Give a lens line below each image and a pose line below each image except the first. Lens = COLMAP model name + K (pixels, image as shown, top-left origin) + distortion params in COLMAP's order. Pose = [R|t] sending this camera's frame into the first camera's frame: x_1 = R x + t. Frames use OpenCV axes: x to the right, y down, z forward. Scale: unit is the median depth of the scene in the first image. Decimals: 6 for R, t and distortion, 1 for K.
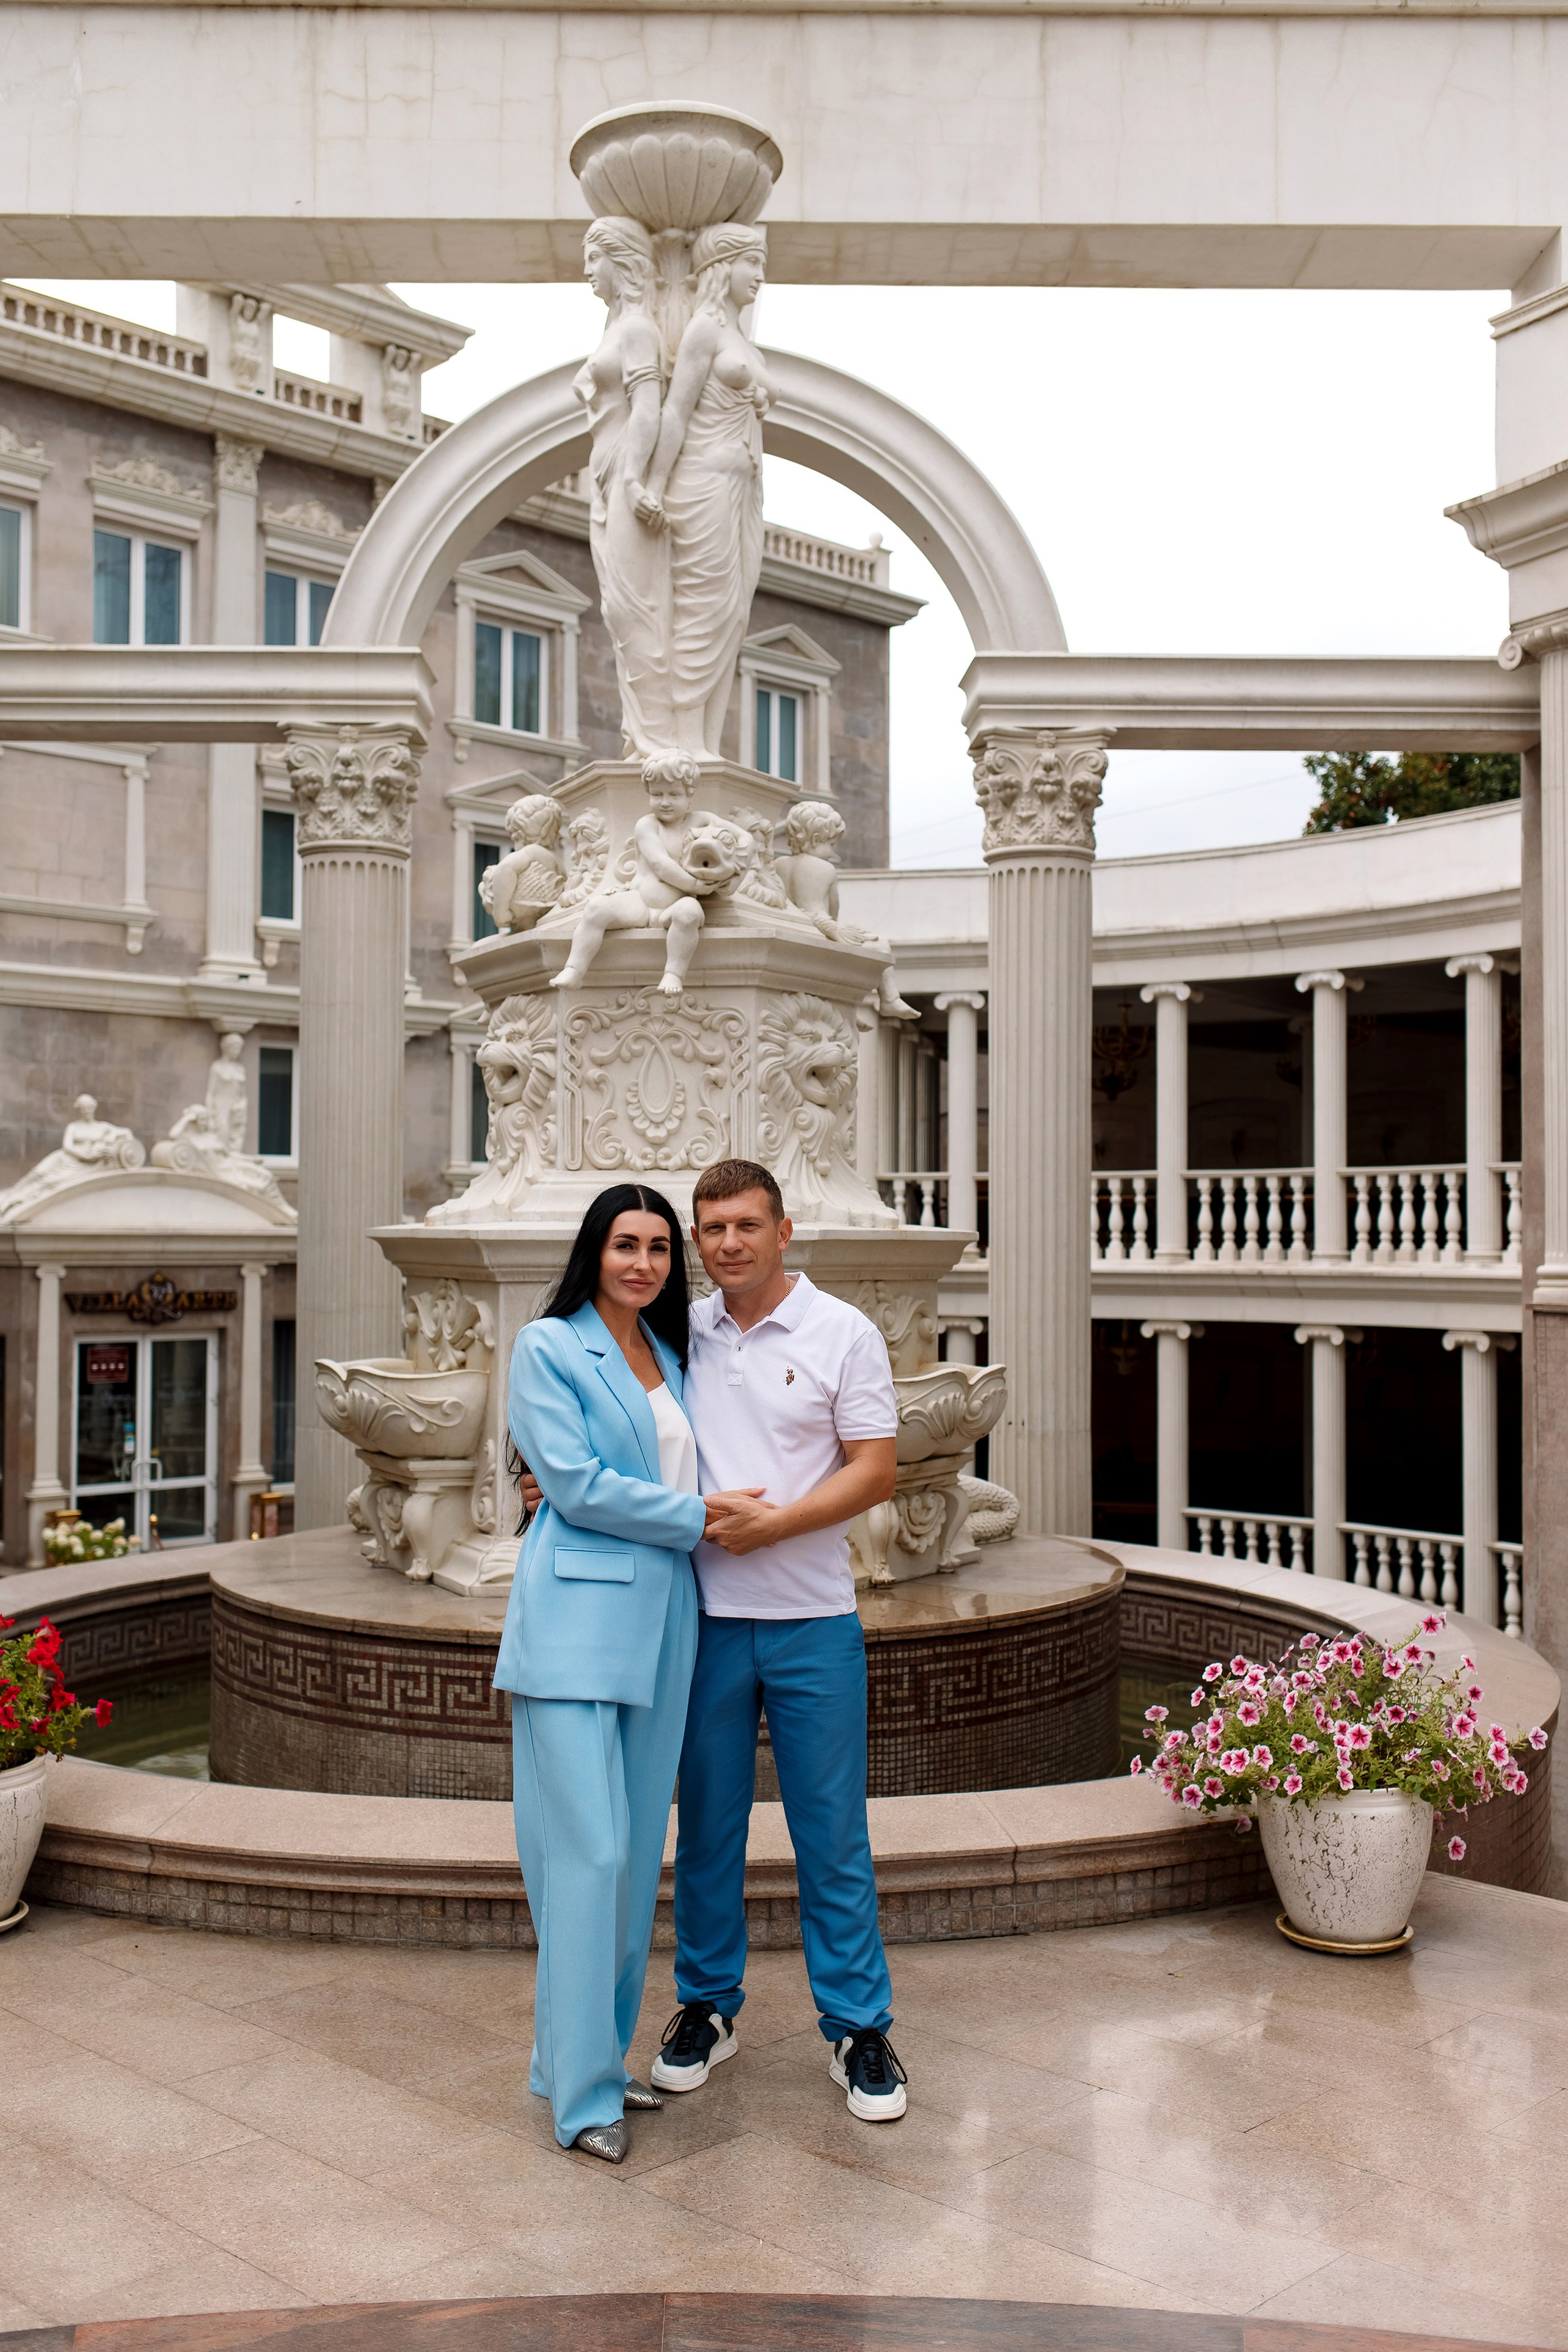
lens RADIAL K [[2594.1, 0, 794.6], [0, 2594.1, 1138.8], [0, 0, 1]] dist [0.023318, -0.001656]
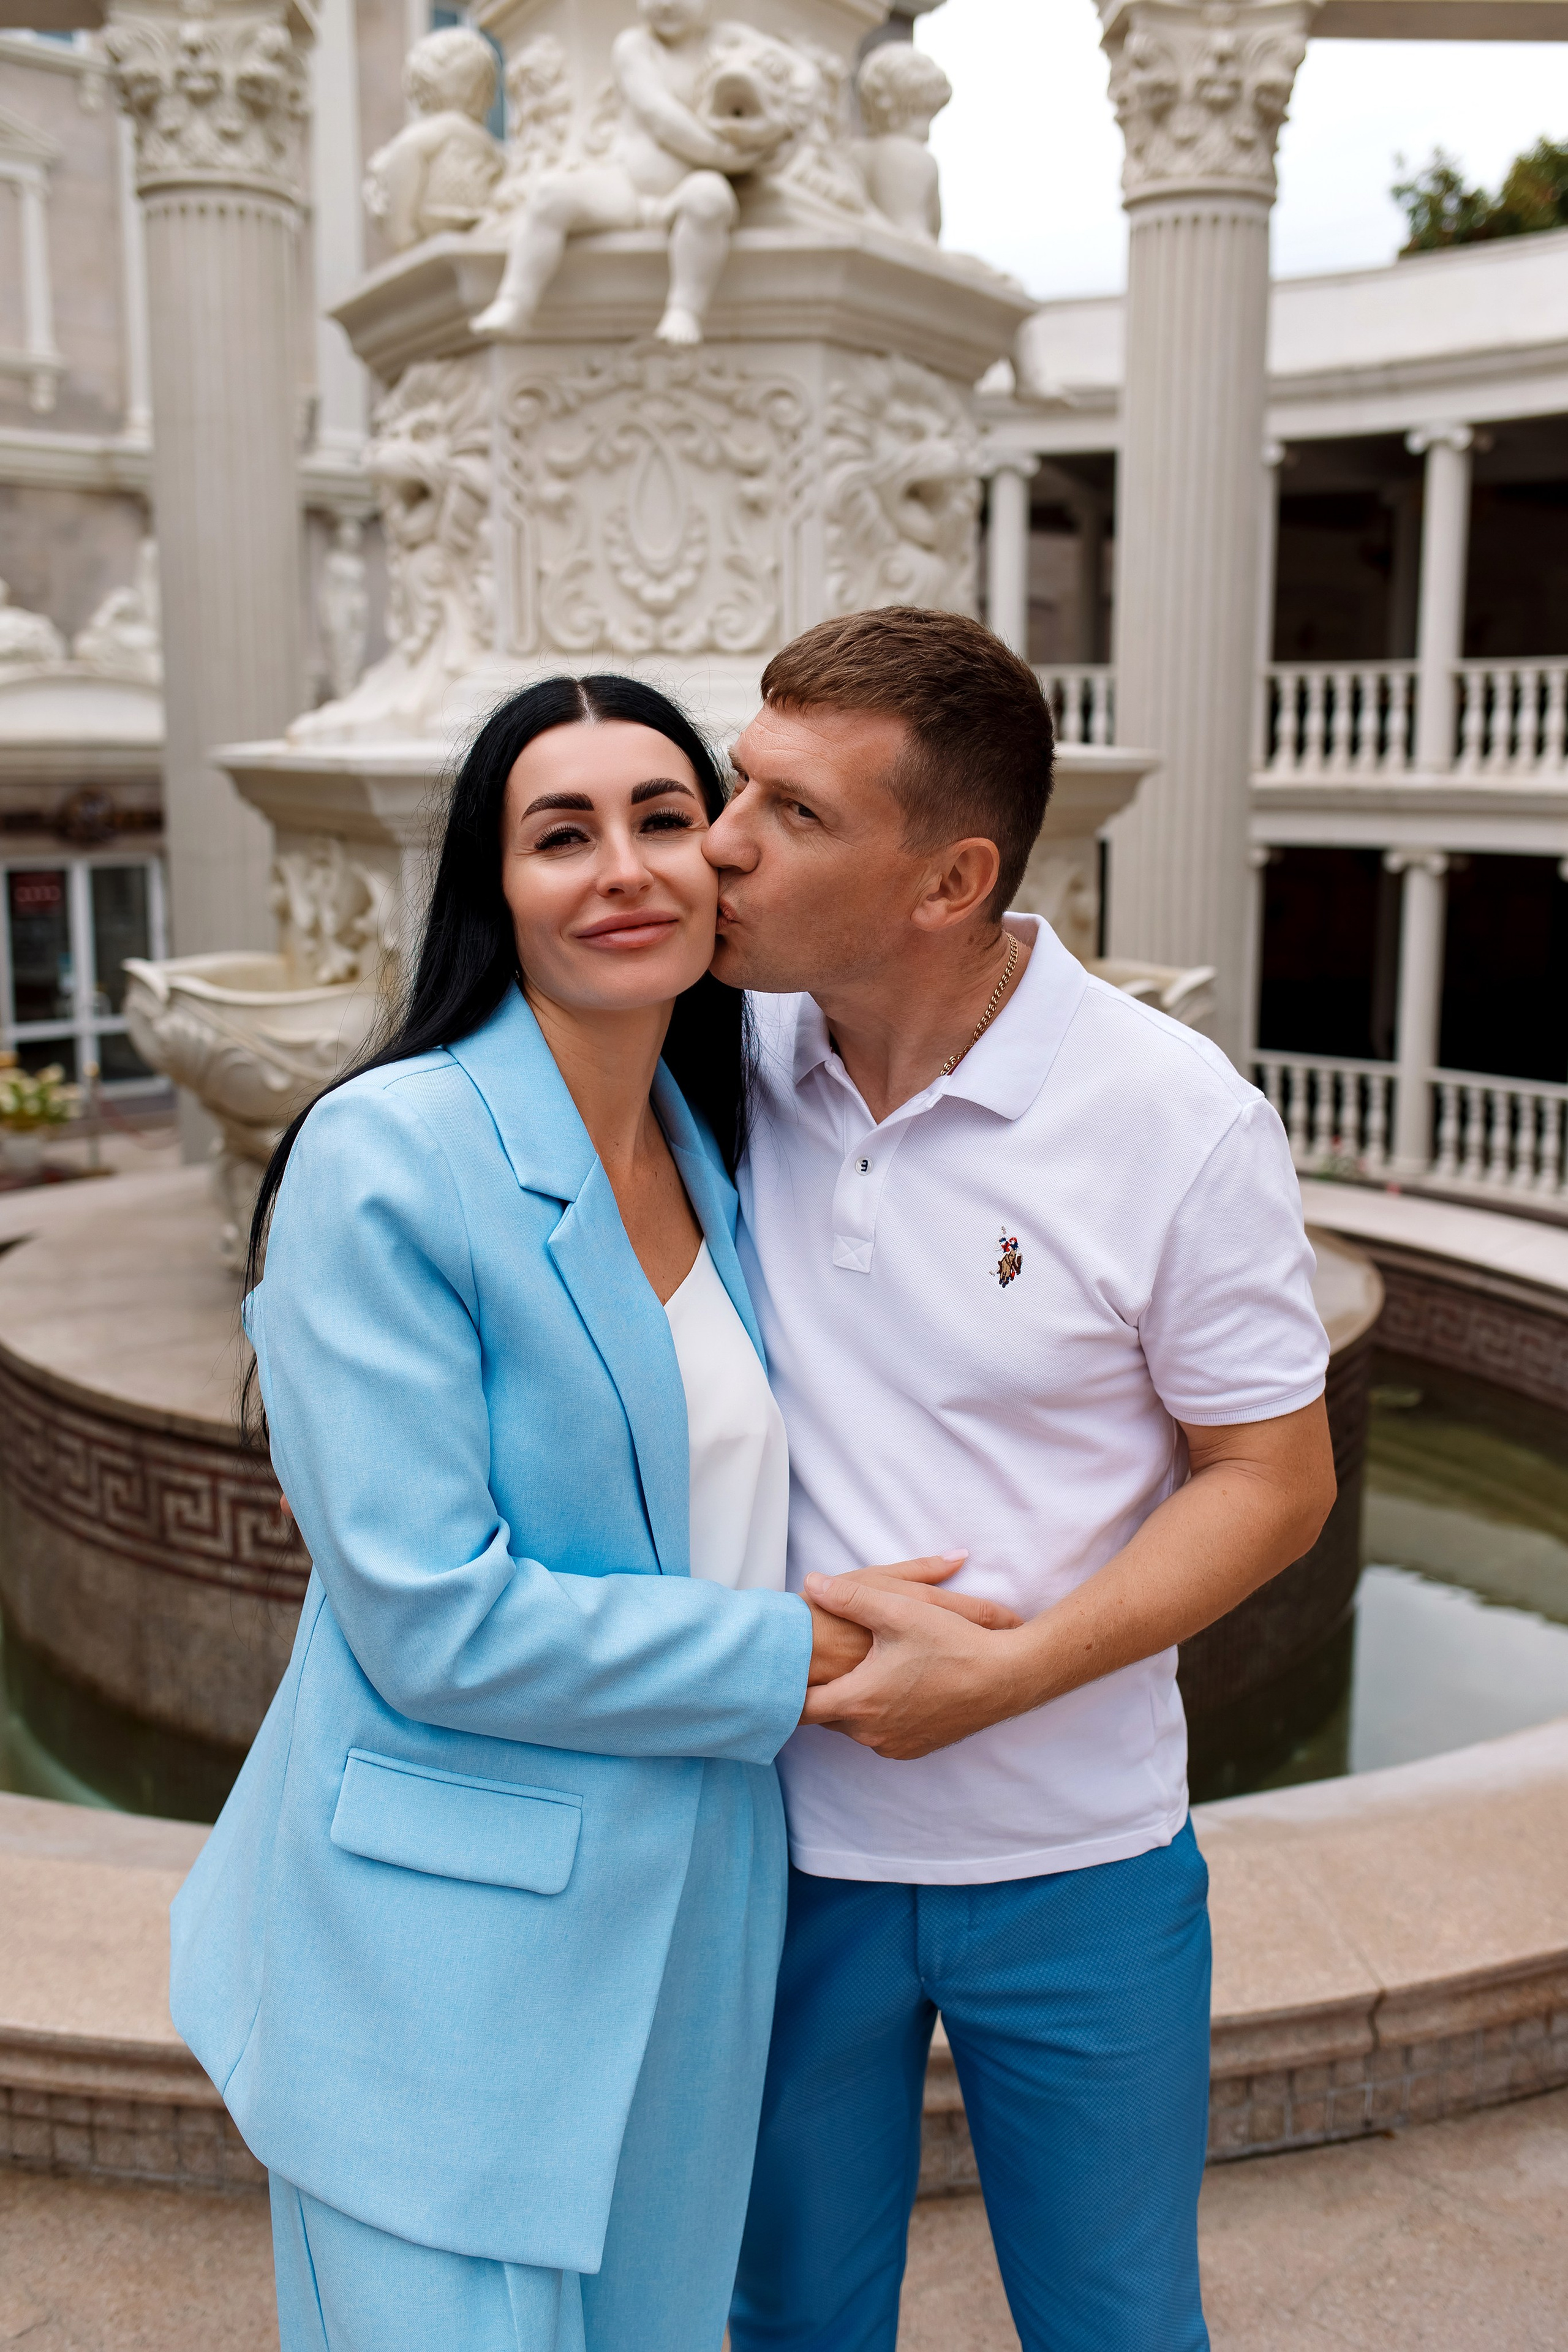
lens RADIAL K [[2403.7, 0, 784.0], [0, 2403.7, 1176.0], [0, 0, 1]] dist [-0.000528, 0.007331]
pose [[0.999999, -0.000949, 0.000730, -0.023649], [0.000768, 0.976259, 0.216606, 0.008949], [-0.000918, -0.216606, 0.976259, 0.409569]]
